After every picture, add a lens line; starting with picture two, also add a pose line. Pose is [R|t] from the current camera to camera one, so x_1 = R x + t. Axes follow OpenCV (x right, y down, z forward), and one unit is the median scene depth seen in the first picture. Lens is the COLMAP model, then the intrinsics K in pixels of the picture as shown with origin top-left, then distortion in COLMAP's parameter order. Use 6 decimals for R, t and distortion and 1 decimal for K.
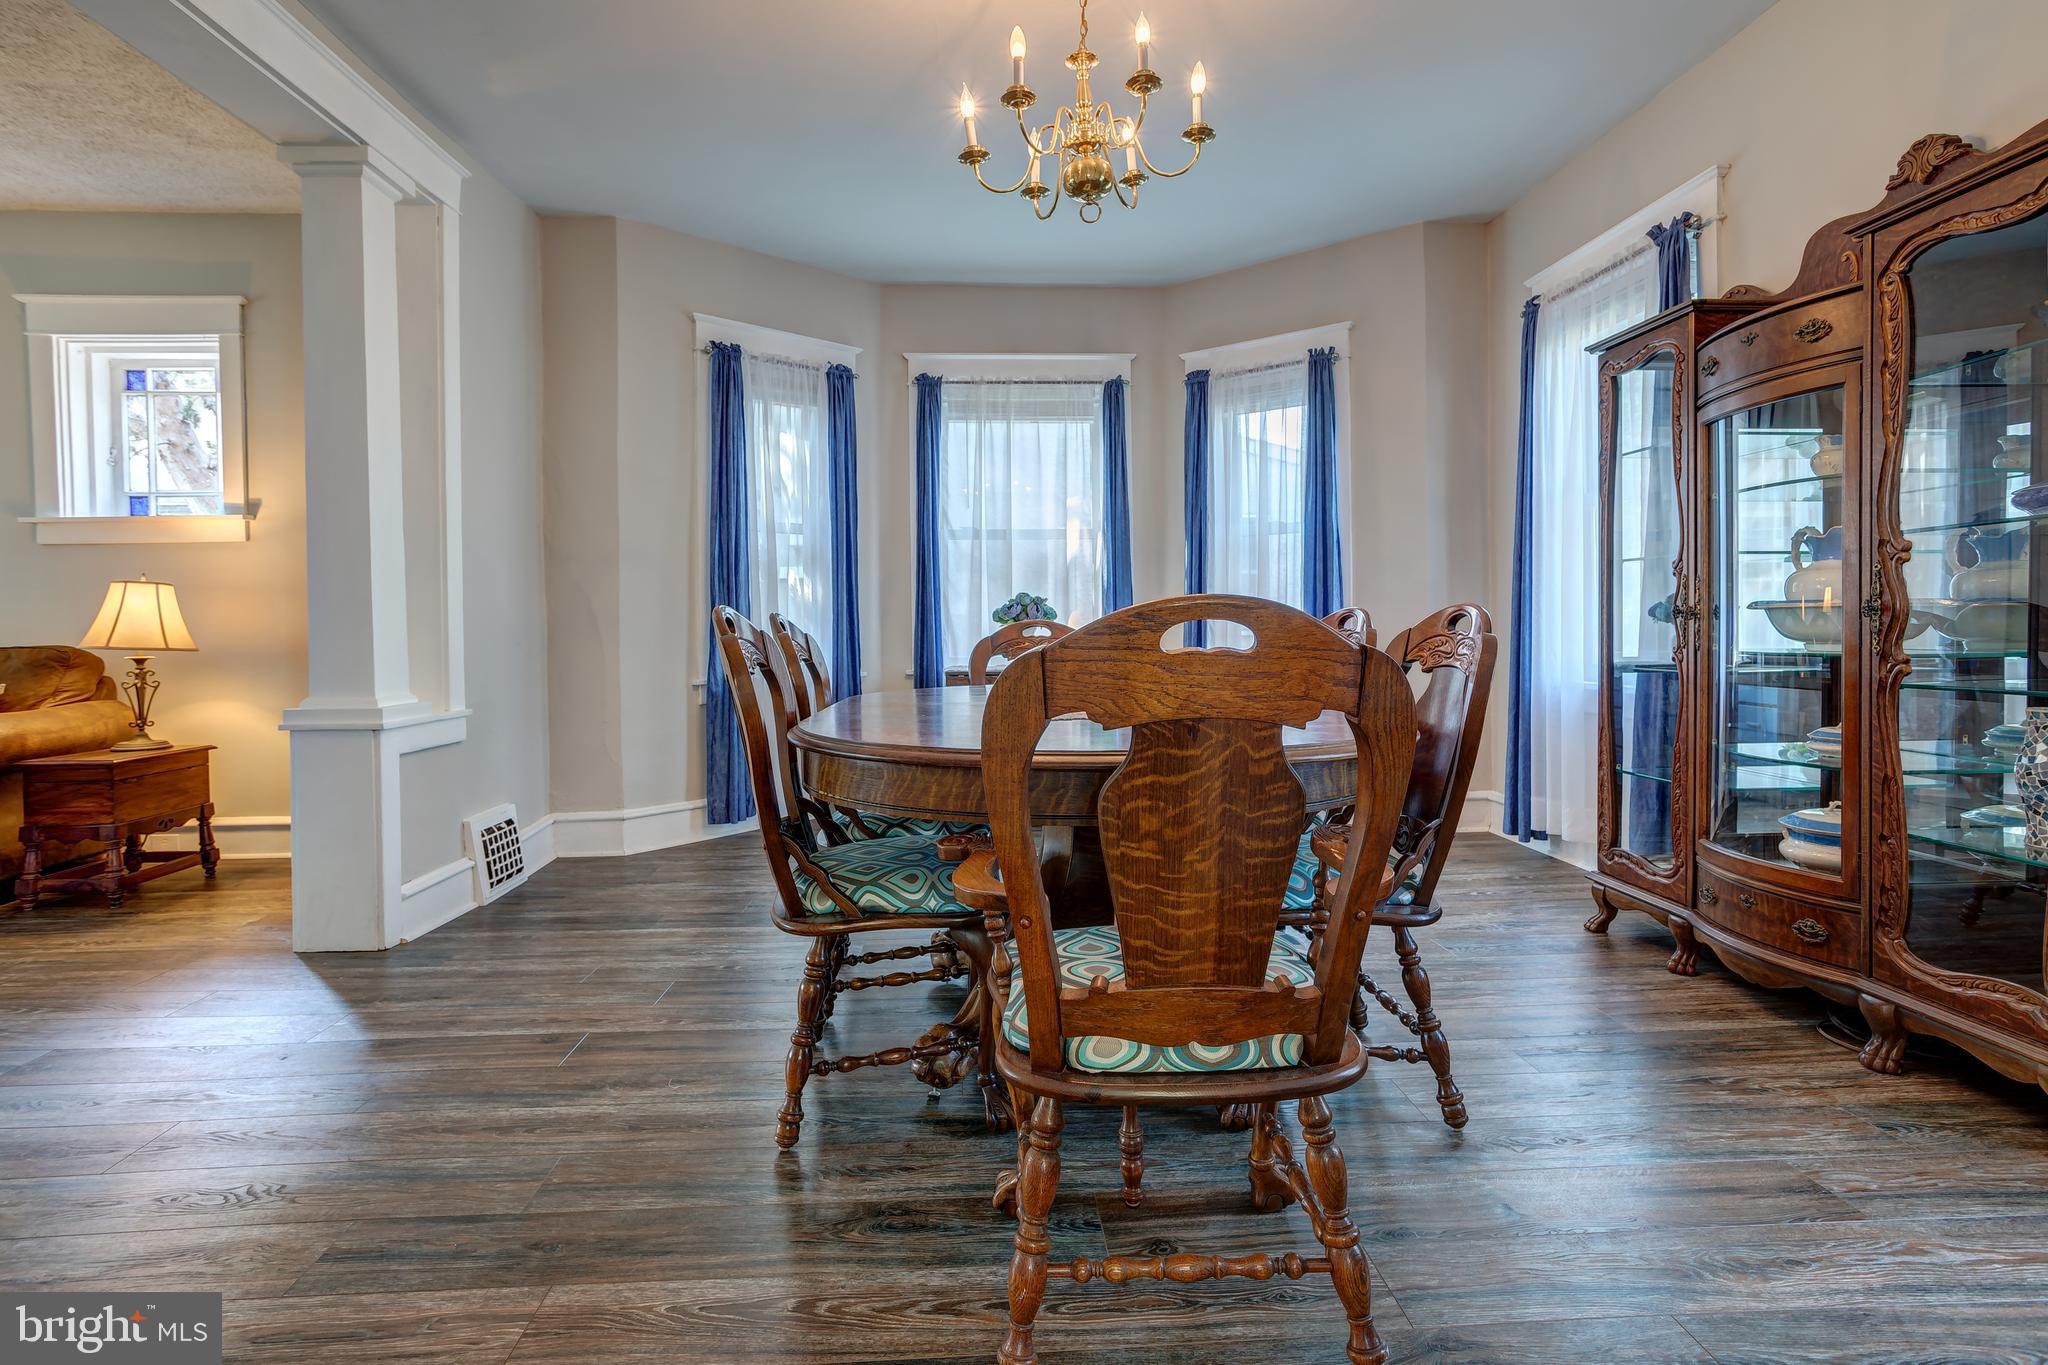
lens RADIAL K [[1008.5, 0, 1007.9], [0, 1008.5, 640.2], [0, 0, 1]] dist [-0.057237, 0.035032]
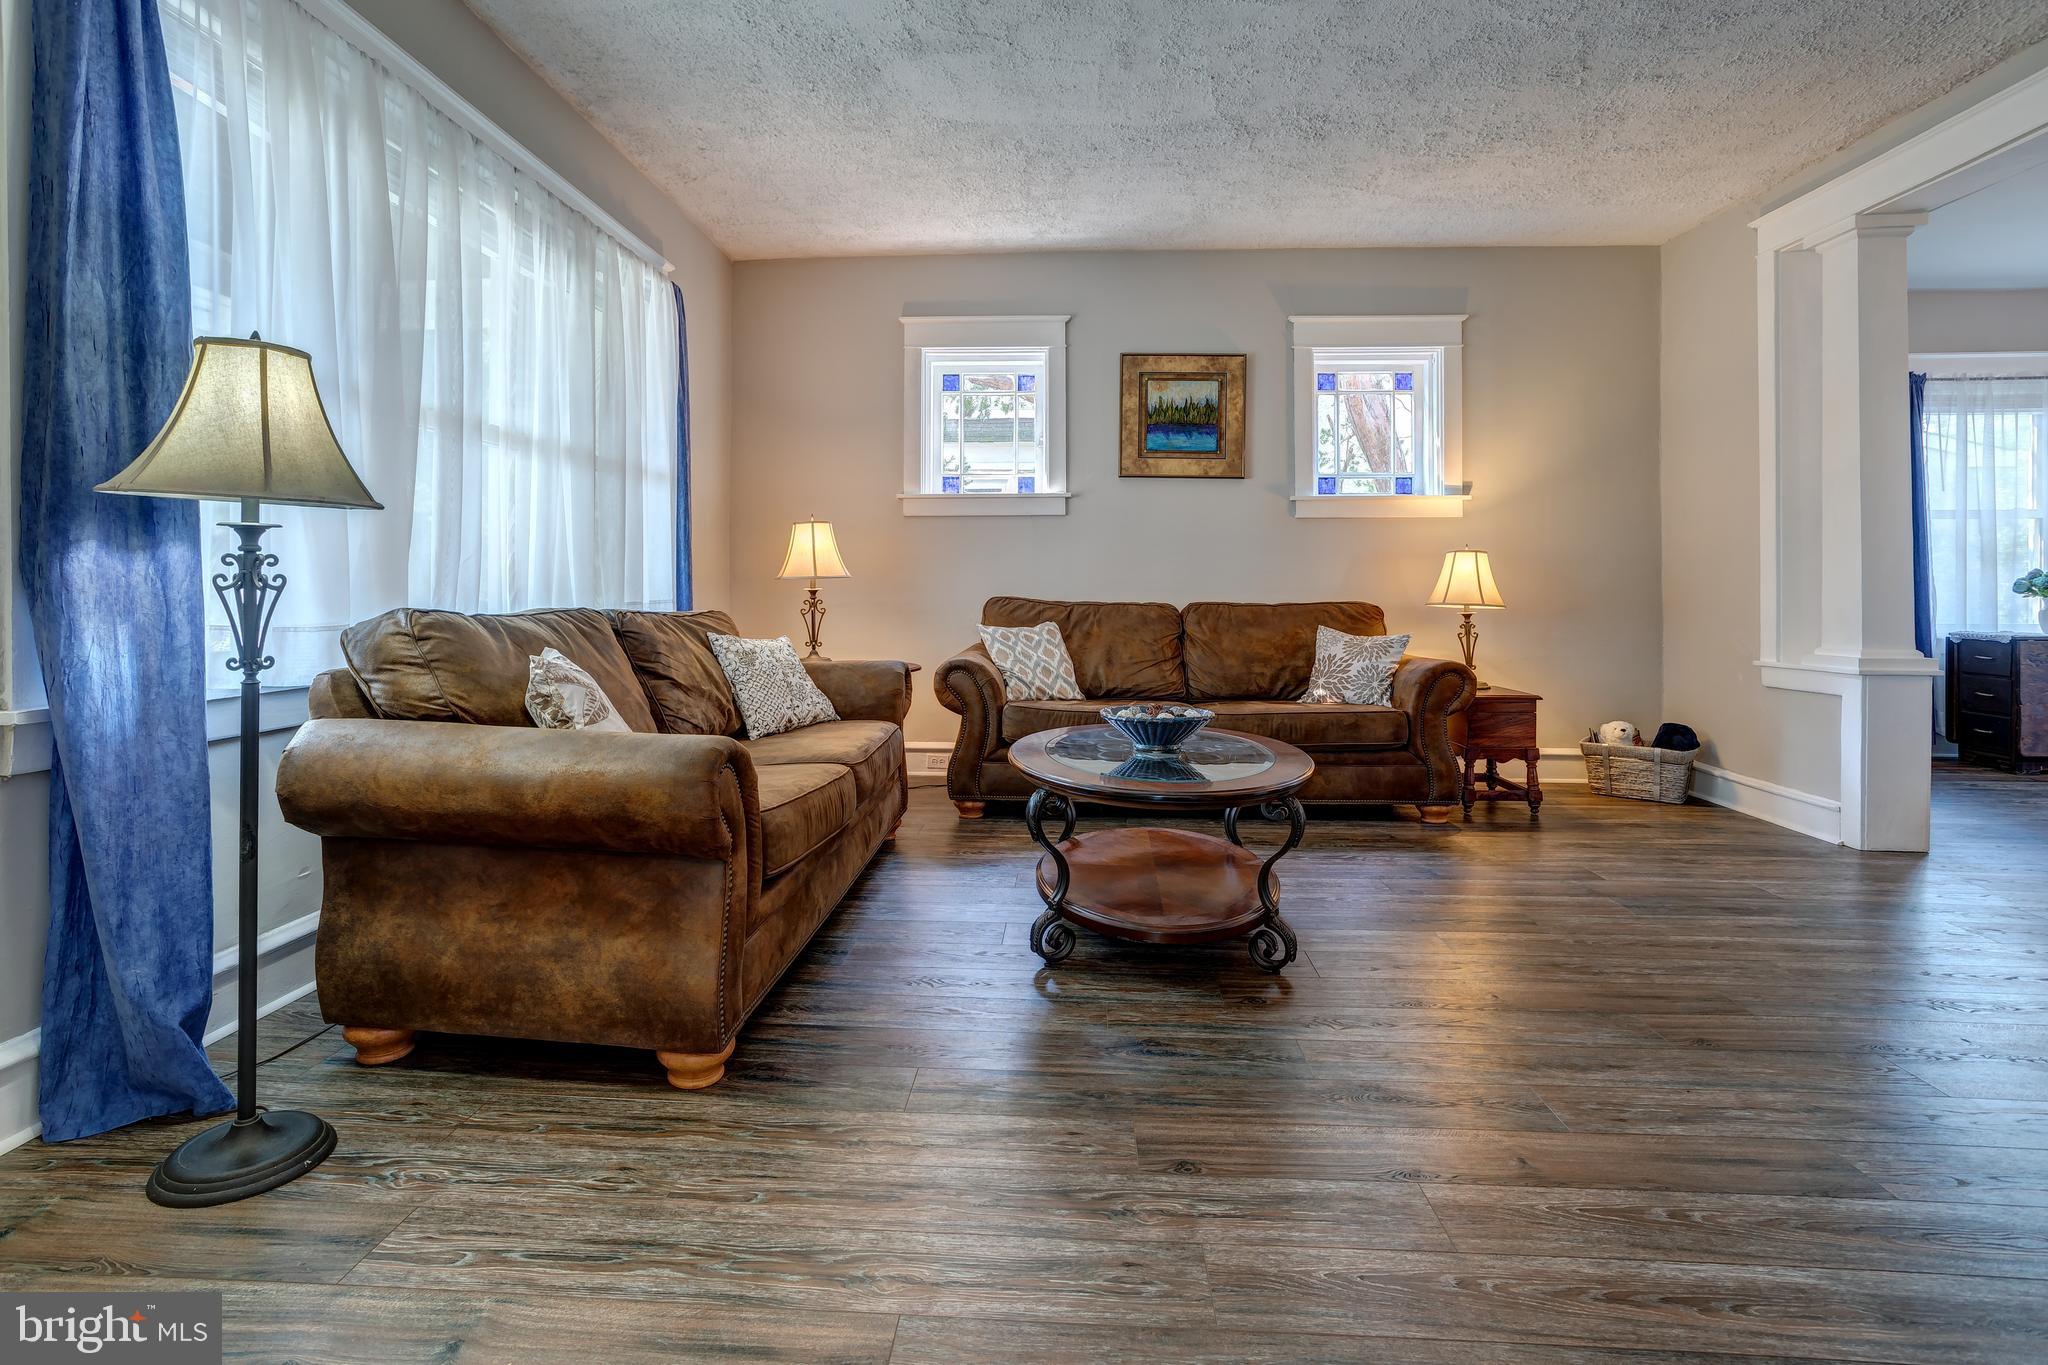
lens RADIAL K [[1030.6, 0, 987.2], [0, 1030.6, 587.1], [0, 0, 1]] dist [-0.054577, 0.035789]
pose [[0.992468, 0.016860, -0.121336, -1.102590], [-0.017929, 0.999809, -0.007722, 0.004895], [0.121183, 0.009840, 0.992581, -0.283376]]
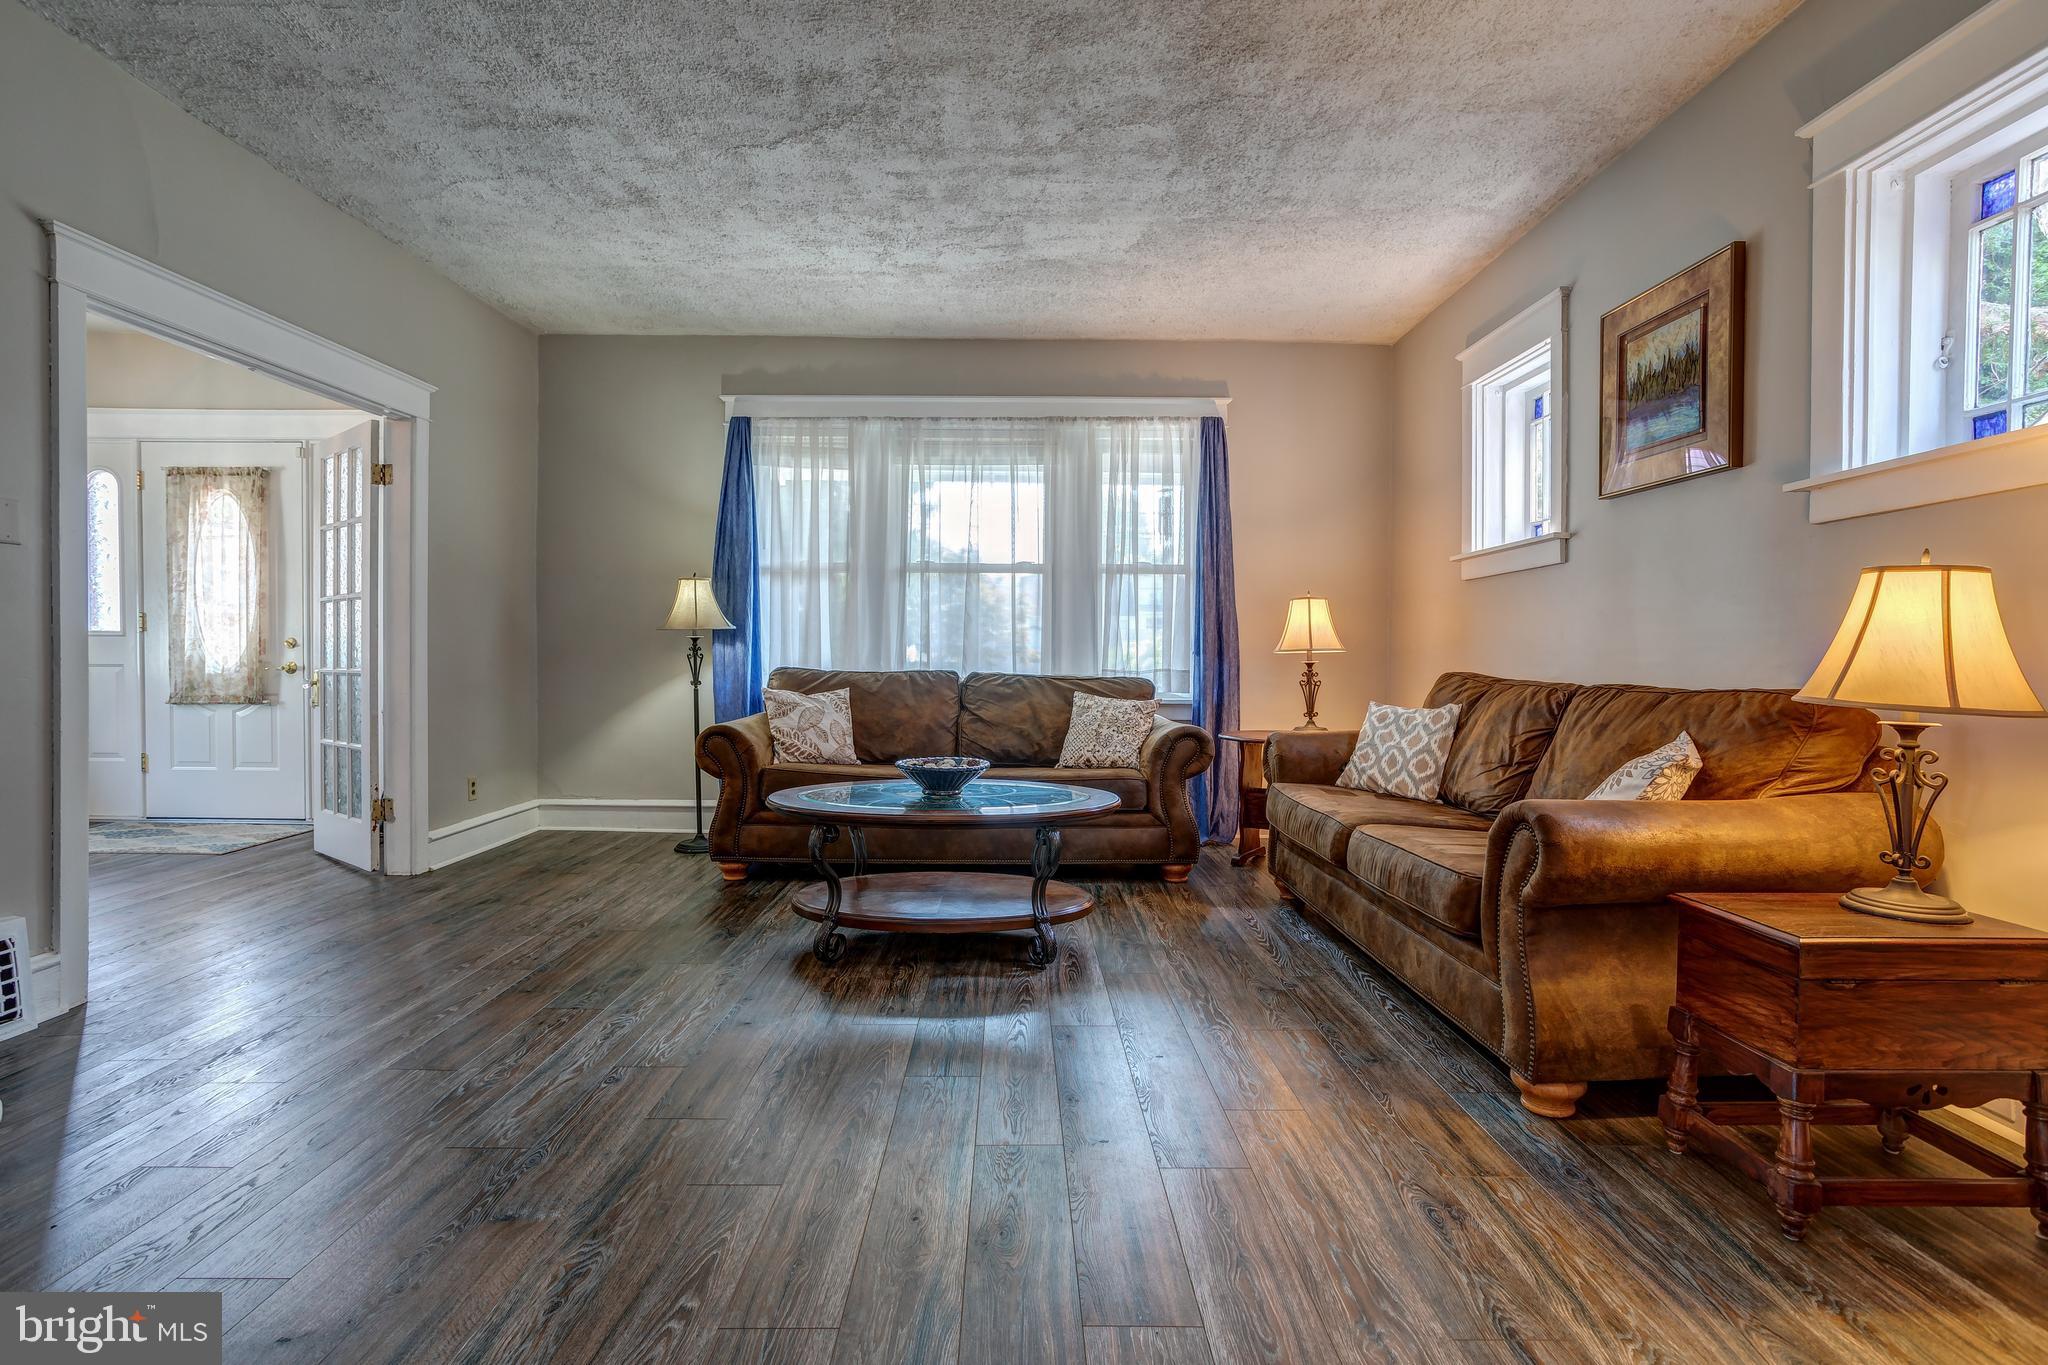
lens RADIAL K [[994.5, 0, 1021.3], [0, 994.5, 677.6], [0, 0, 1]] dist [-0.063650, 0.036943]
pose [[-0.046344, 0.033379, -0.998368, -0.317634], [-0.012453, 0.999345, 0.033989, -0.013640], [0.998848, 0.014008, -0.045898, 0.483947]]
